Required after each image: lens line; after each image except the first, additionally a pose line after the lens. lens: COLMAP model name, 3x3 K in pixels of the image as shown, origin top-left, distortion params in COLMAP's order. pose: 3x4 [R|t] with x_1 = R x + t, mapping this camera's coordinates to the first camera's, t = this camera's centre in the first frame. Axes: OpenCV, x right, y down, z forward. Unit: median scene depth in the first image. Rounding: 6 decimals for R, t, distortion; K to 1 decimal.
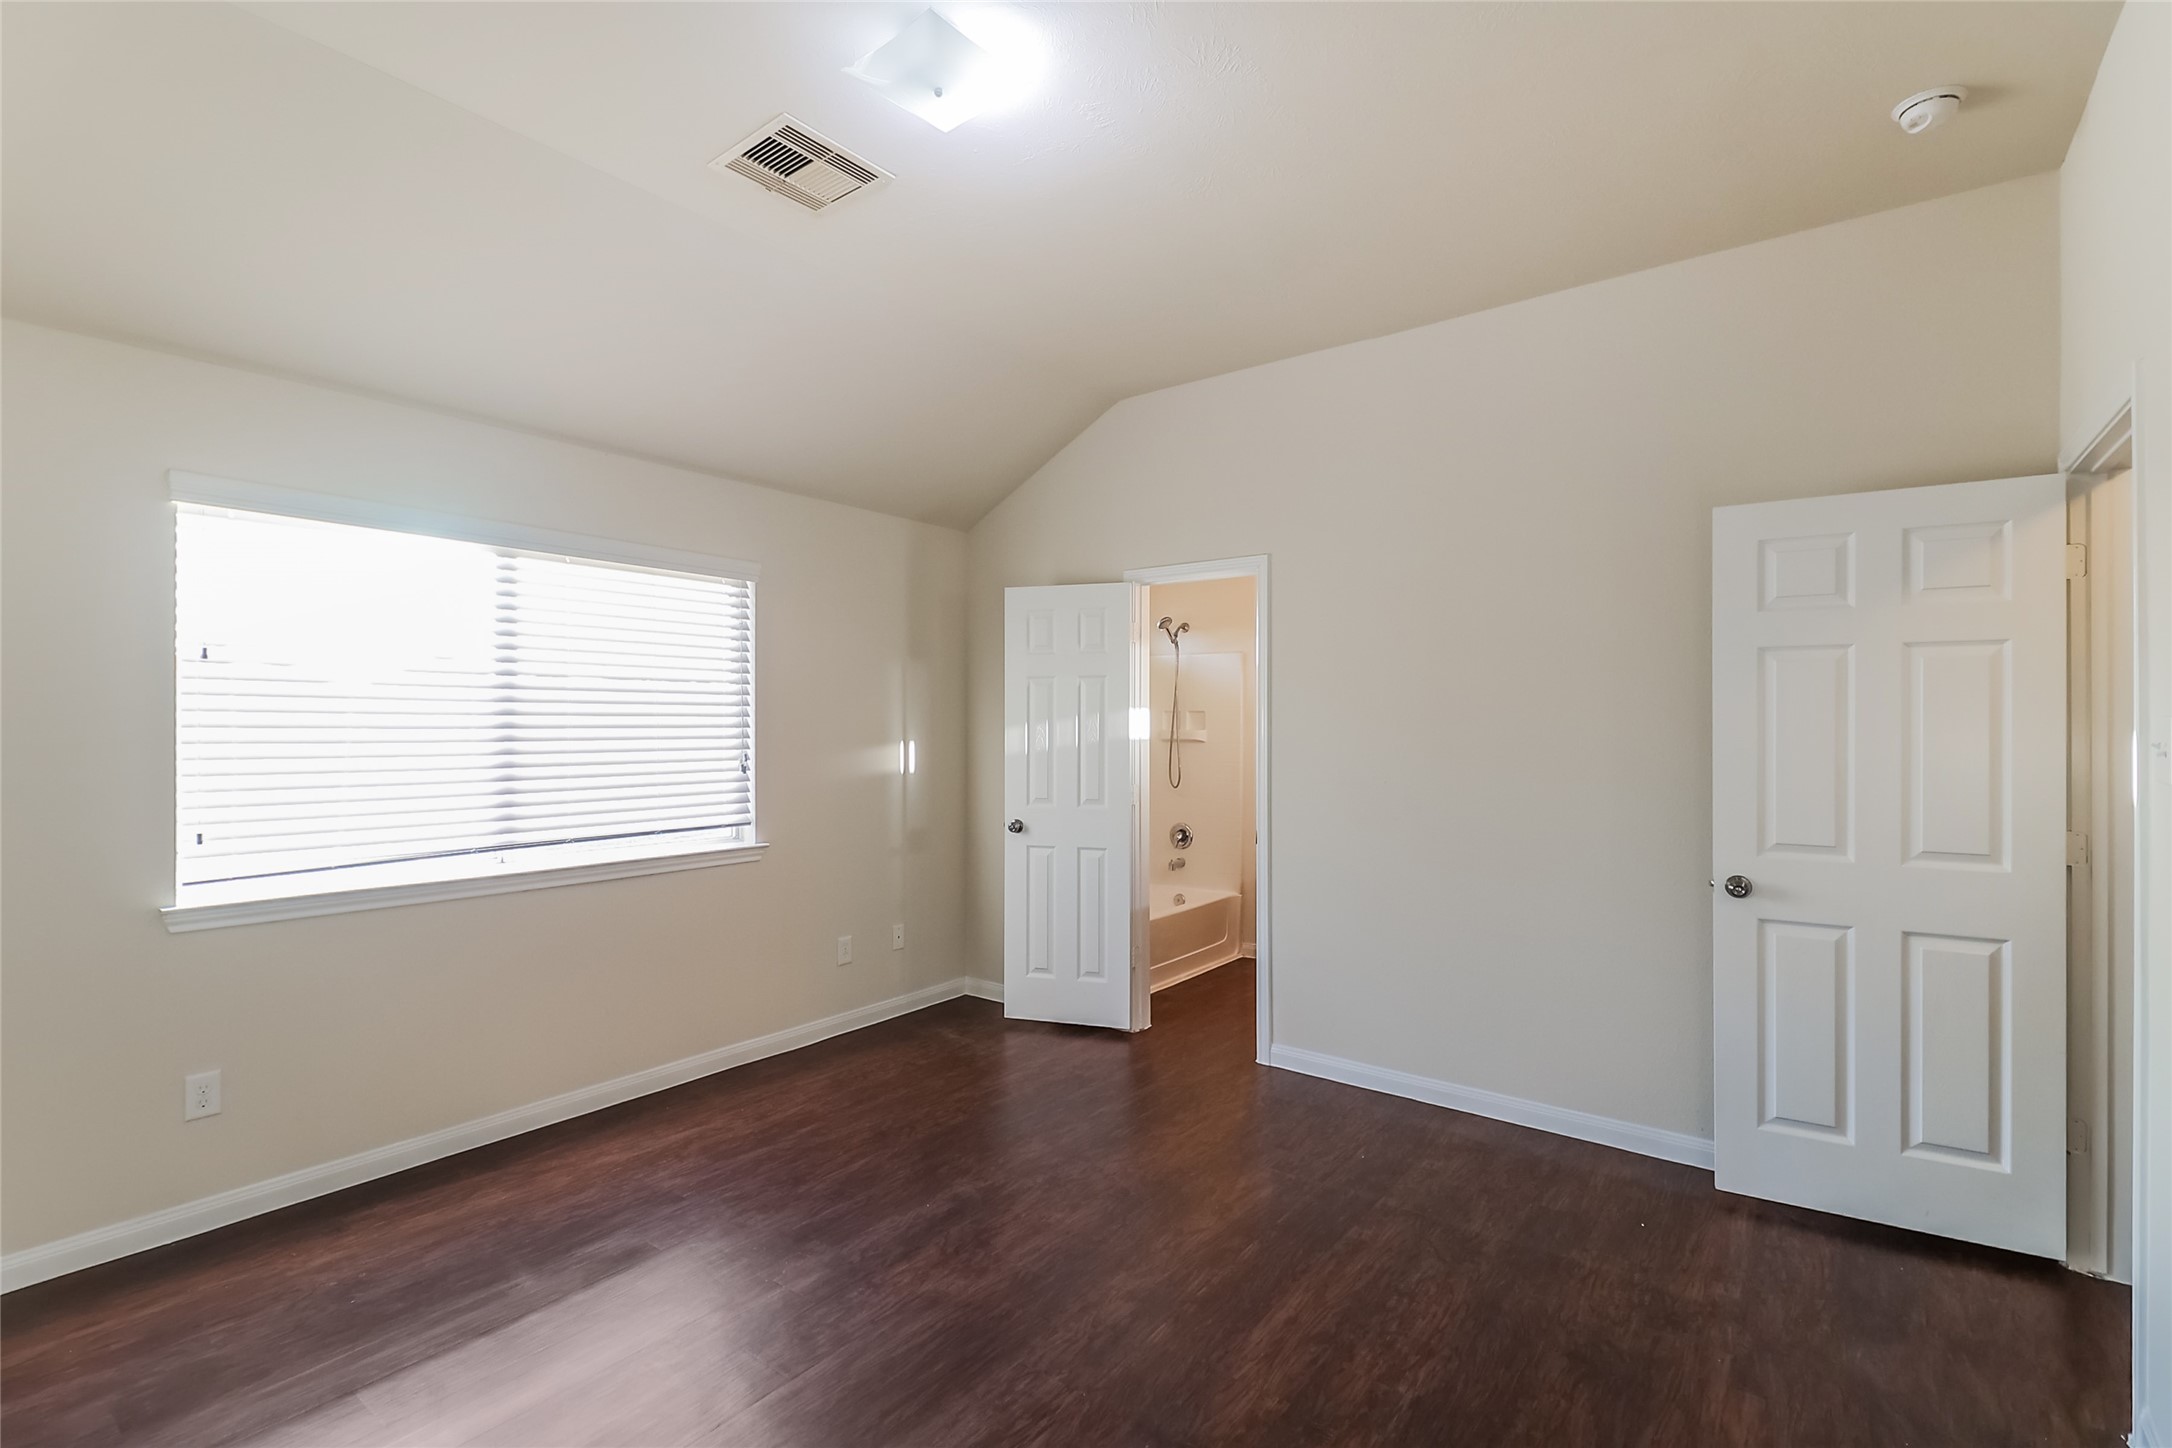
lens RADIAL K [[985.6, 0, 1086.0], [0, 985.6, 724.0], [0, 0, 1]] dist [-0.002020, -0.000364]
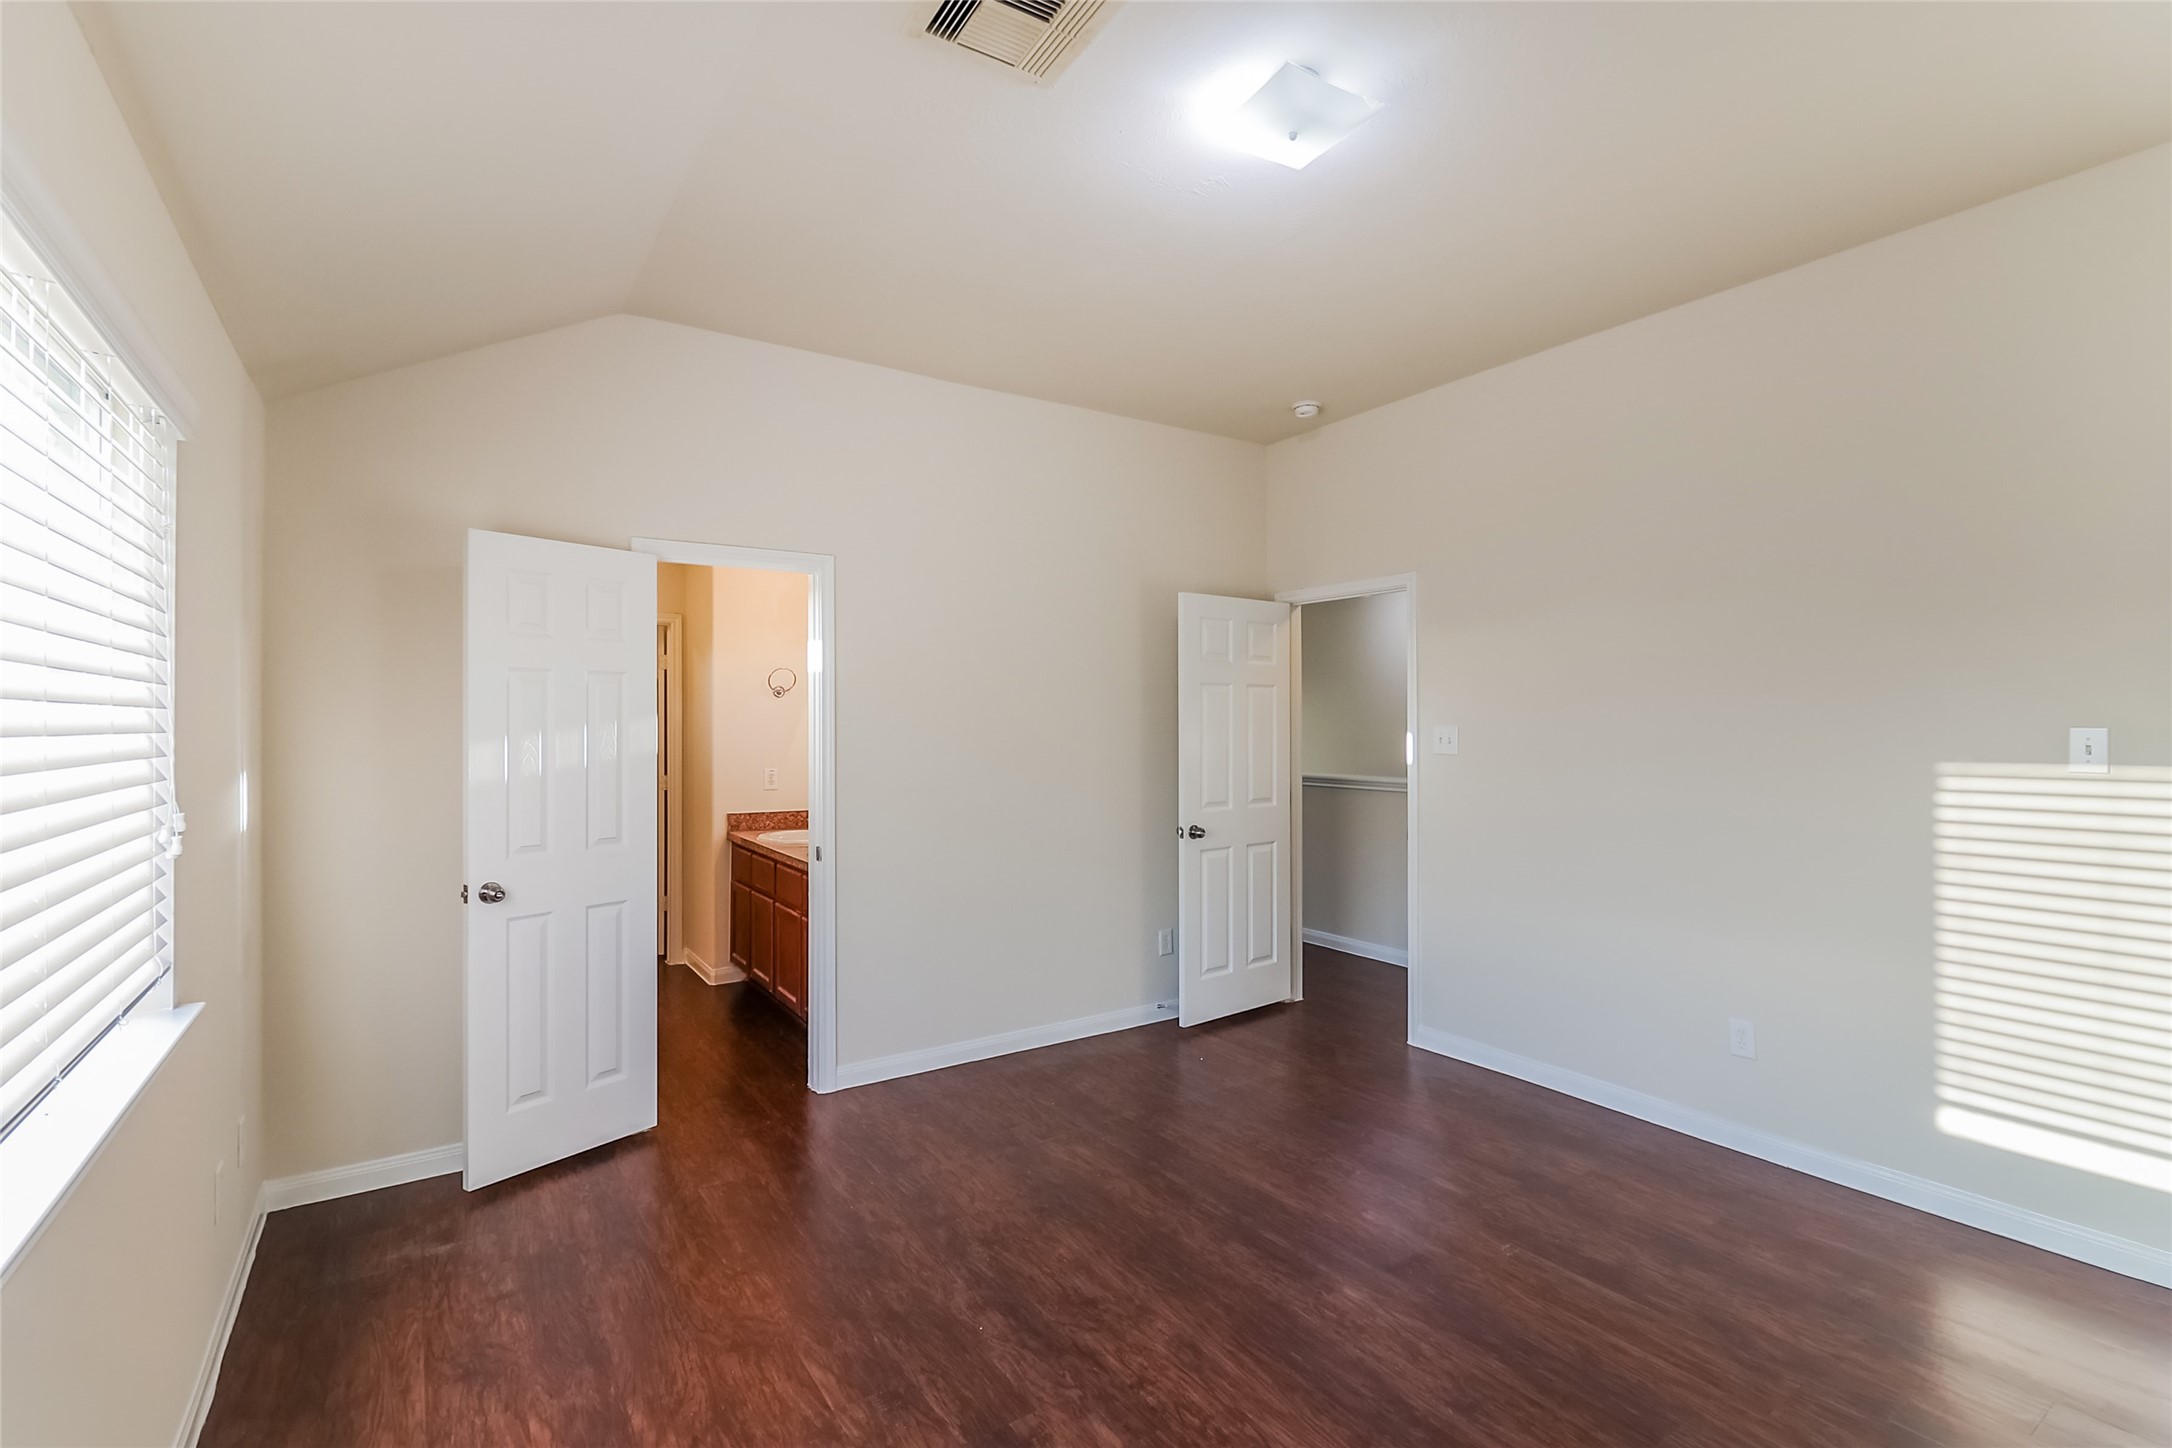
lens RADIAL K [[985.6, 0, 1086.0], [0, 985.6, 724.0], [0, 0, 1]] dist [-0.002020, -0.000364]
pose [[0.318324, -0.002074, 0.947980, -0.848083], [0.004317, 0.999990, 0.000738, -0.011469], [-0.947972, 0.003857, 0.318330, 0.614897]]
